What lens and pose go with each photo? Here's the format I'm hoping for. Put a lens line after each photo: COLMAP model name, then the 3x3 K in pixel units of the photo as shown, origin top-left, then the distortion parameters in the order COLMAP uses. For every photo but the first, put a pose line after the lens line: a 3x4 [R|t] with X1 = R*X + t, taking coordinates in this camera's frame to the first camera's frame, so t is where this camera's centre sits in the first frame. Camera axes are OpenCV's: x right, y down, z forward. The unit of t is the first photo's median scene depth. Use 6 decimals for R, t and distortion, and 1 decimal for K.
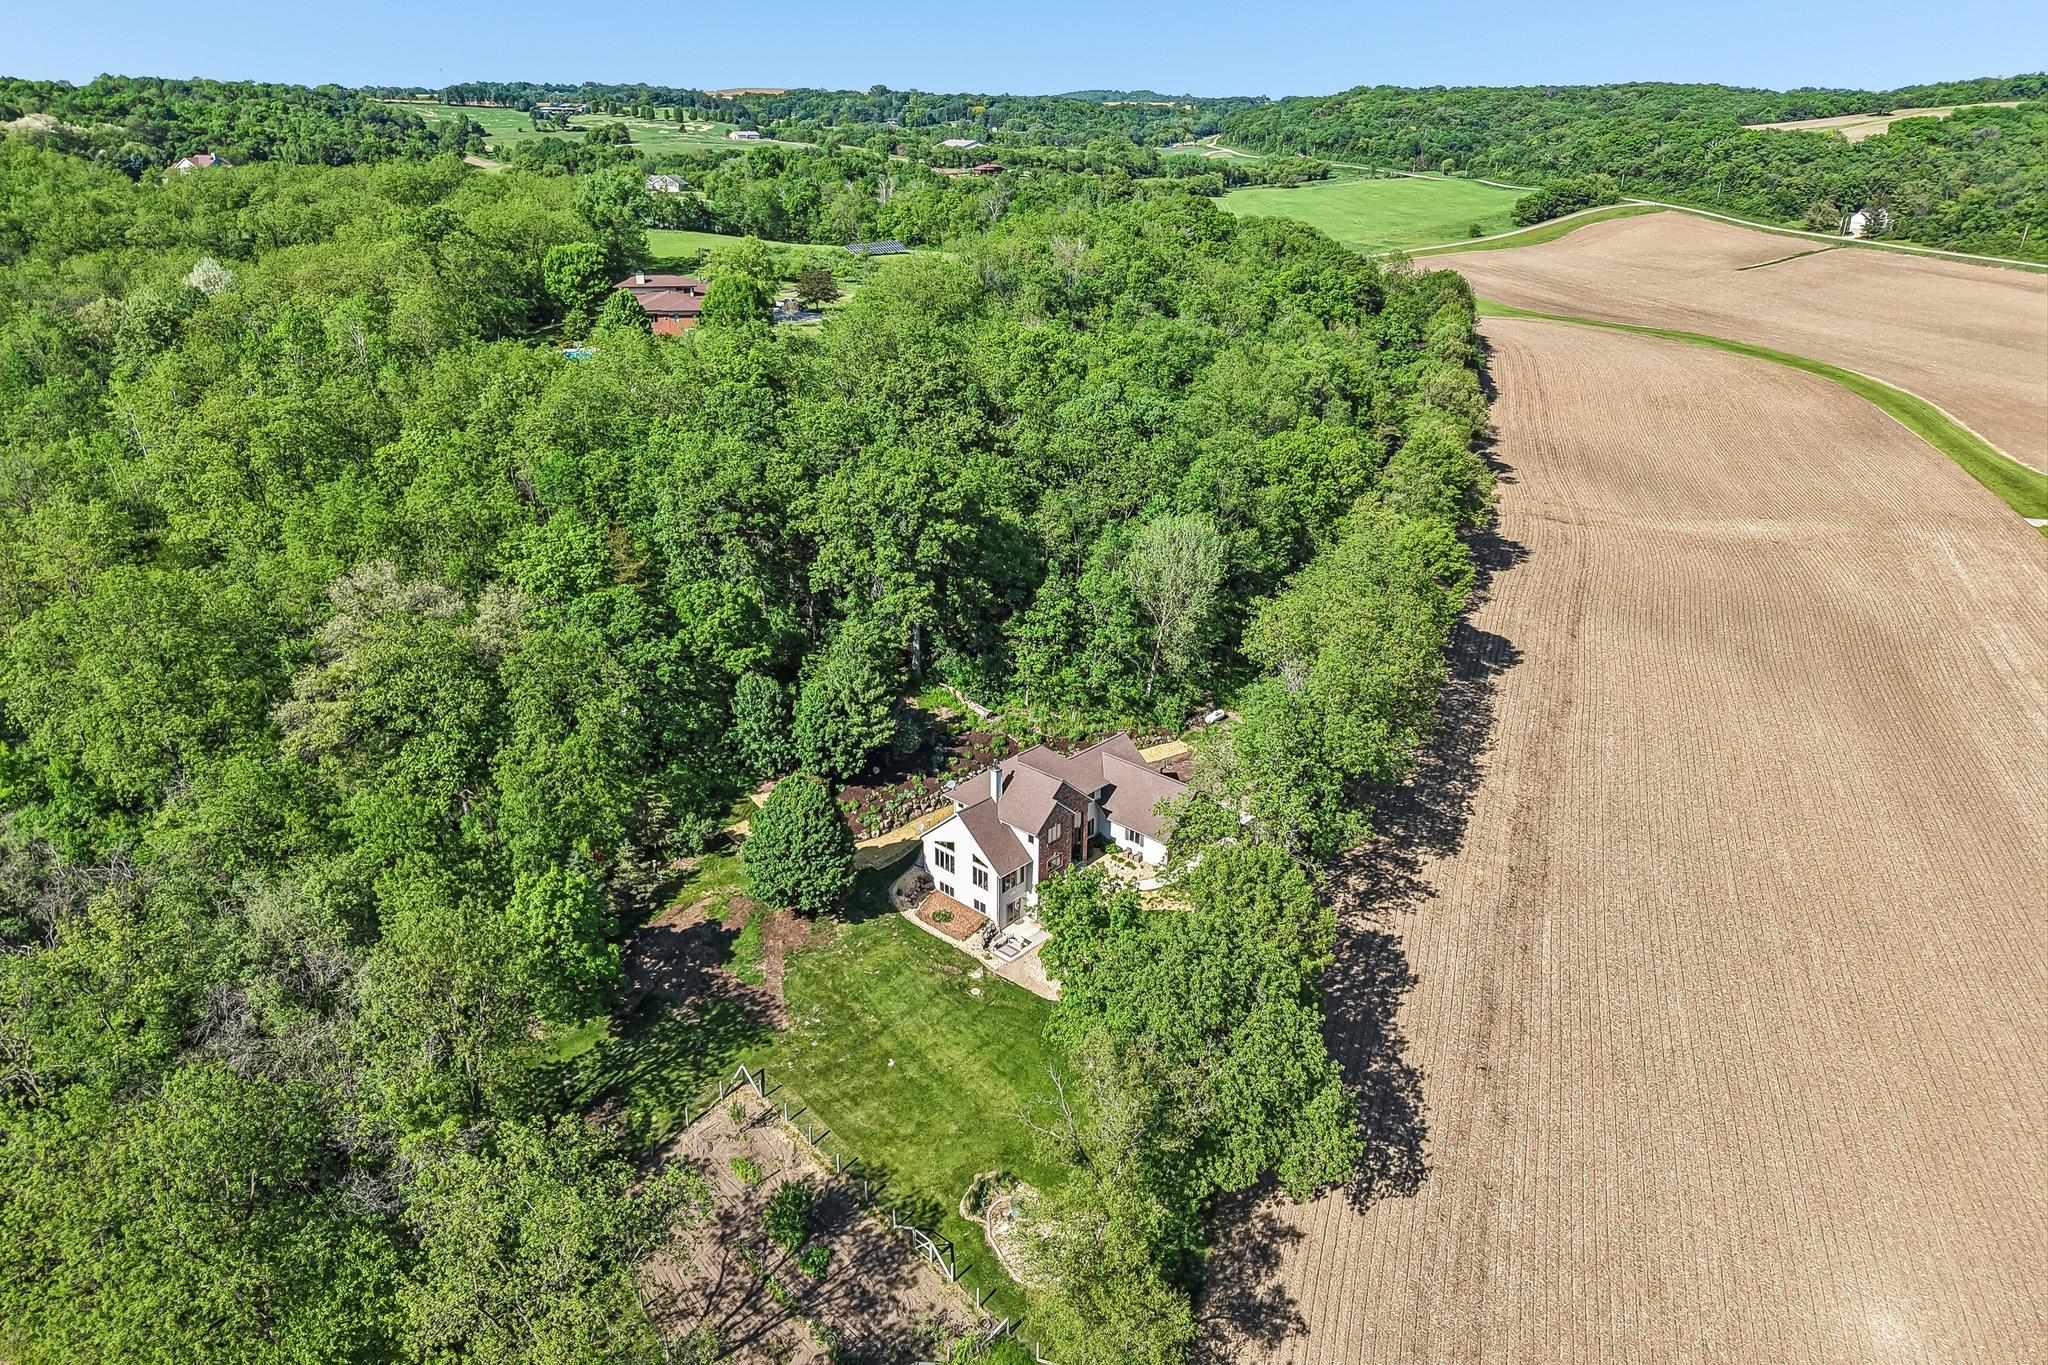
lens RADIAL K [[1363.2, 0, 1017.5], [0, 1363.2, 715.6], [0, 0, 1]] dist [-0.001849, 0.002046]
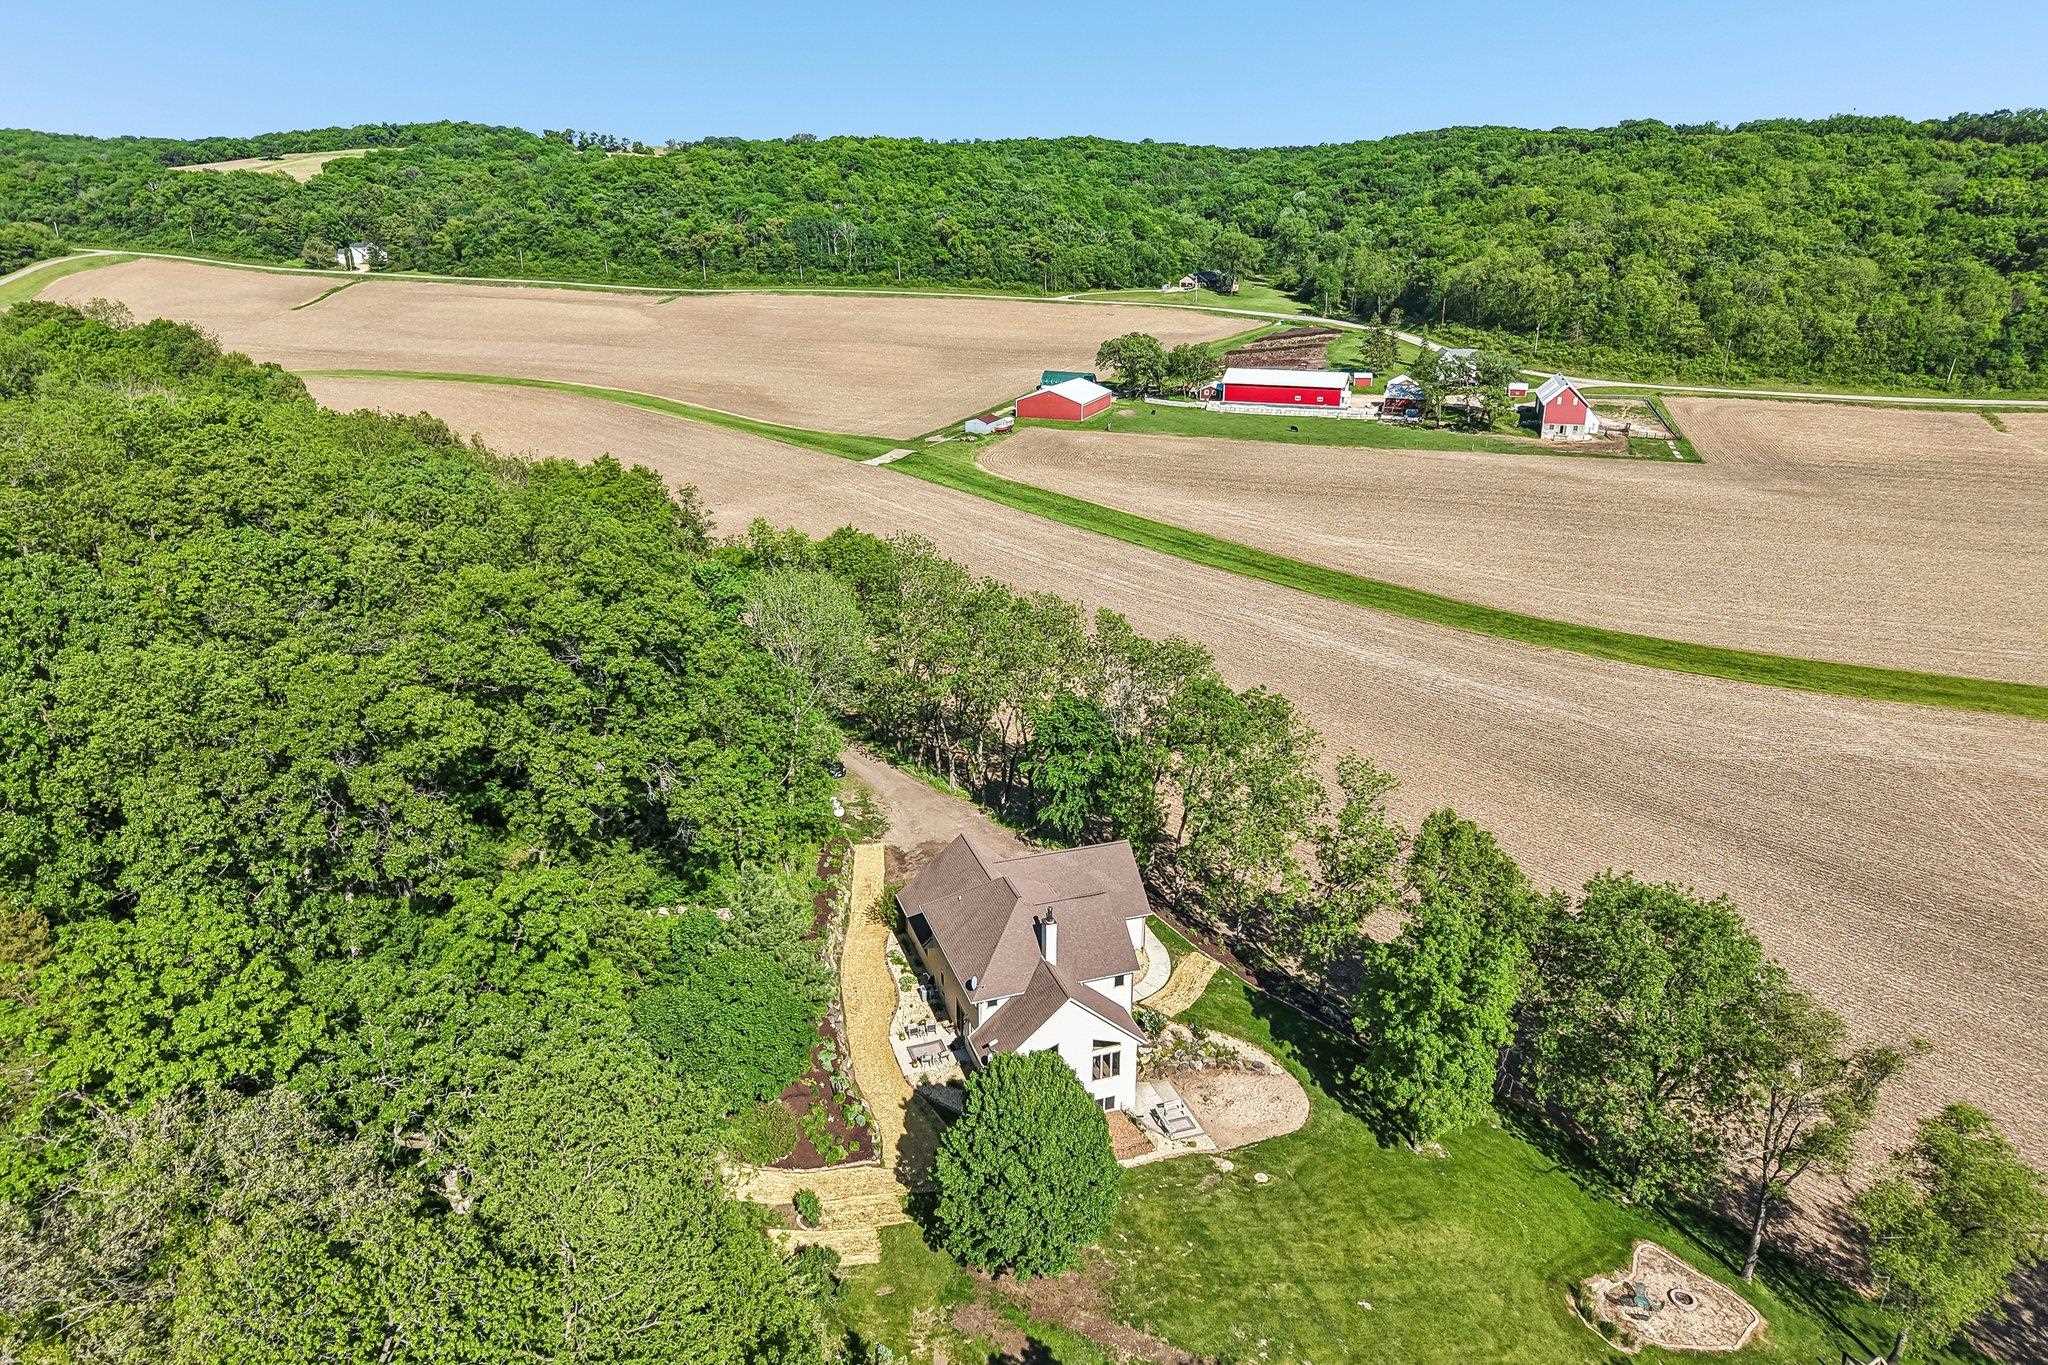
lens RADIAL K [[1404.7, 0, 1024.0], [0, 1404.7, 682.5], [0, 0, 1]] dist [-0.005850, -0.000976]
pose [[0.466718, -0.303325, 0.830764, -0.521665], [0.358133, 0.923703, 0.136062, -0.158515], [-0.808650, 0.234021, 0.539740, 0.512808]]
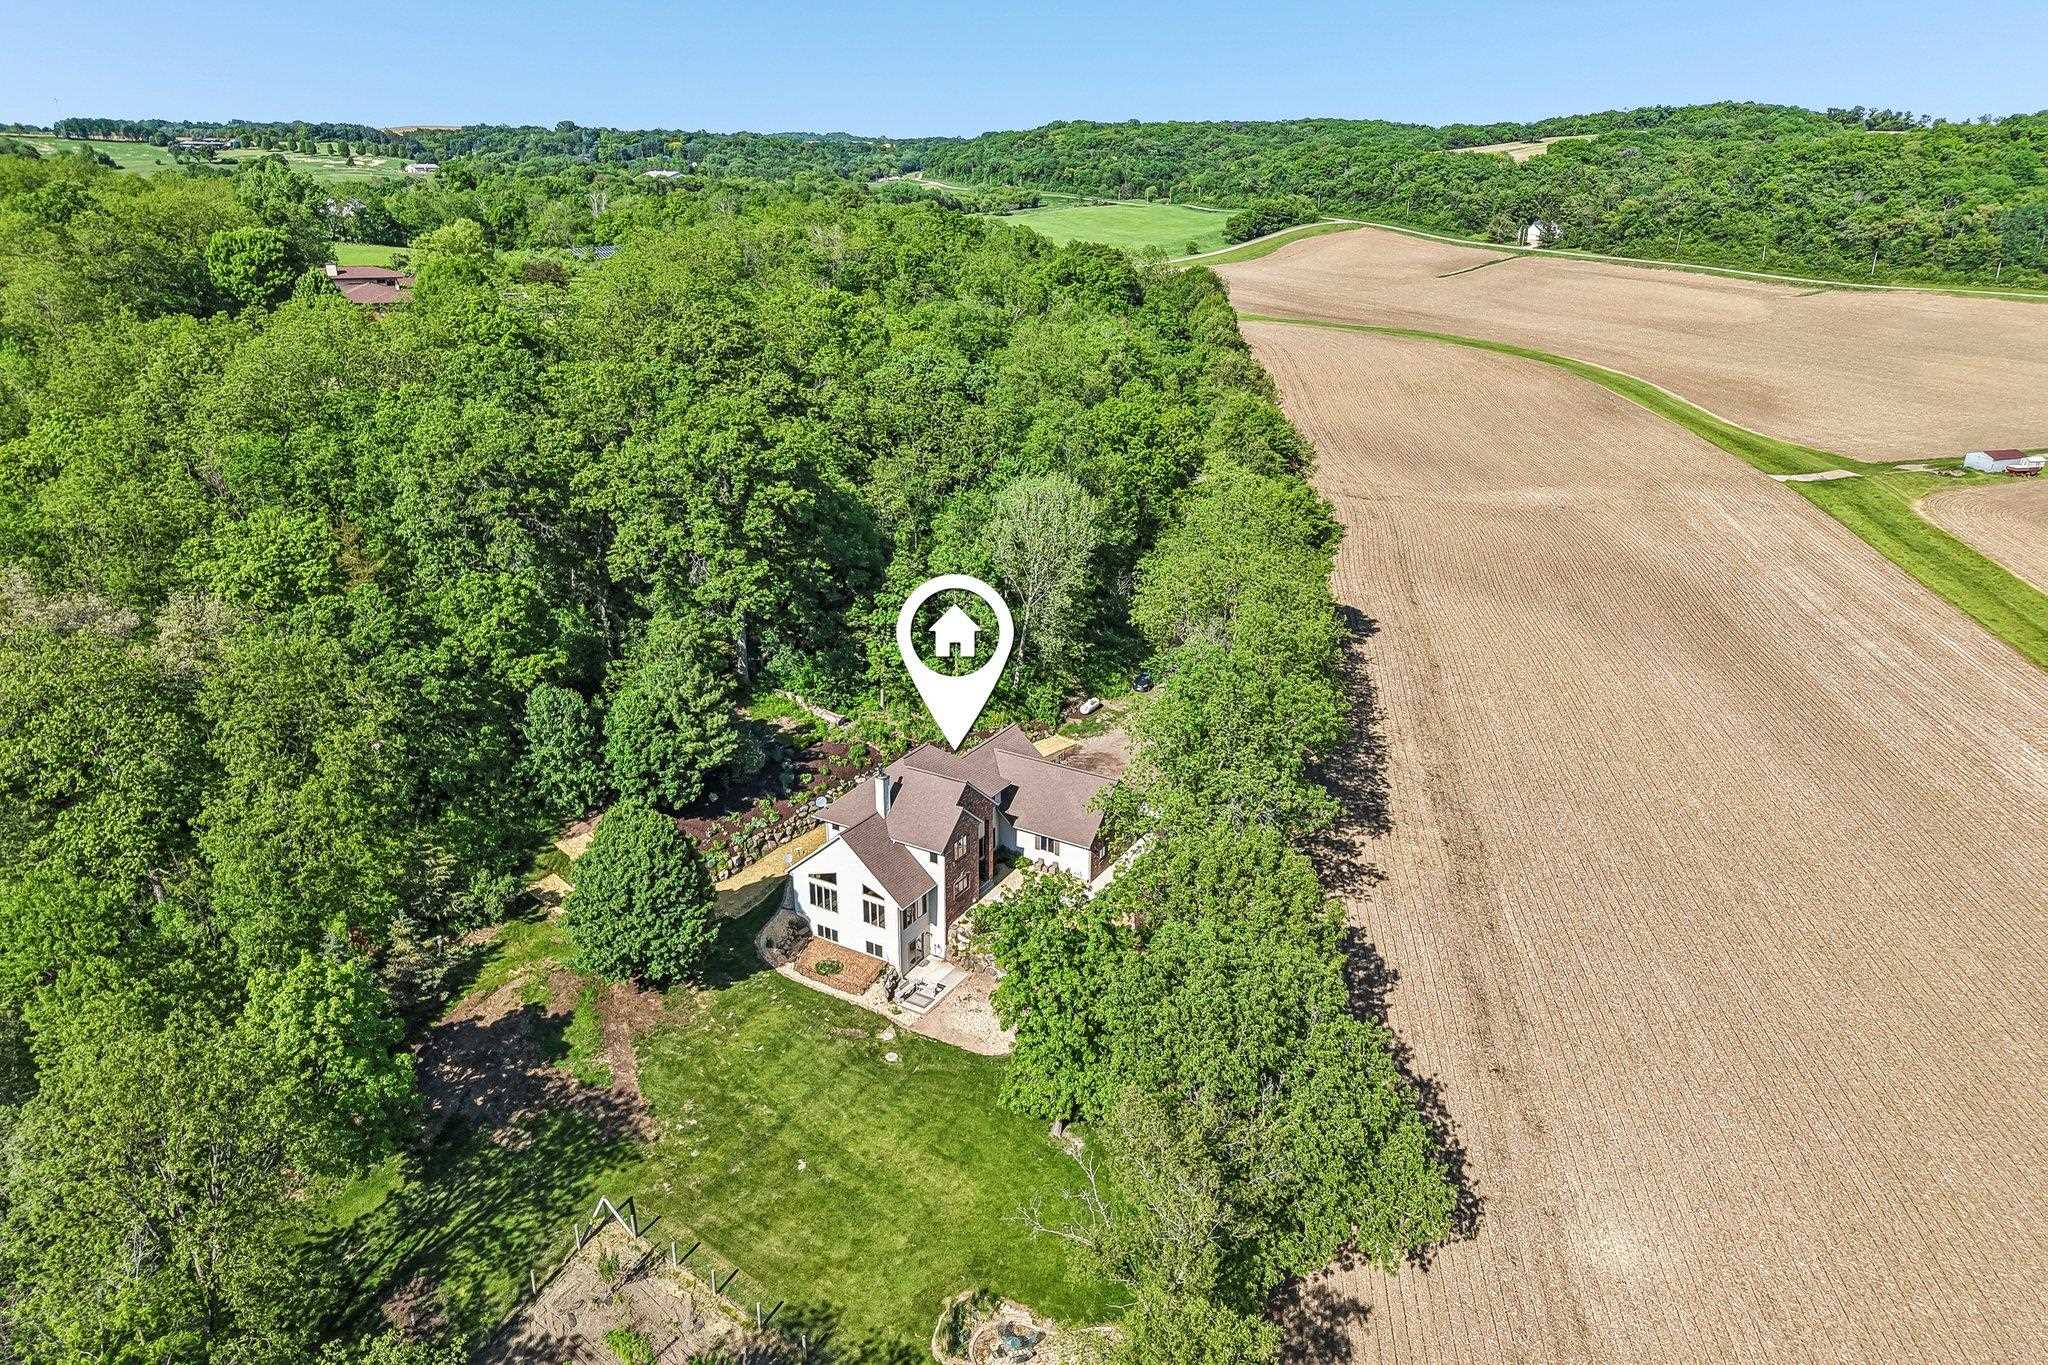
lens RADIAL K [[1363.2, 0, 1017.5], [0, 1363.2, 715.6], [0, 0, 1]] dist [-0.001849, 0.002046]
pose [[0.978386, -0.079961, 0.190699, -0.076137], [0.085750, 0.996067, -0.022285, 0.025188], [-0.188168, 0.038156, 0.981395, 0.169791]]
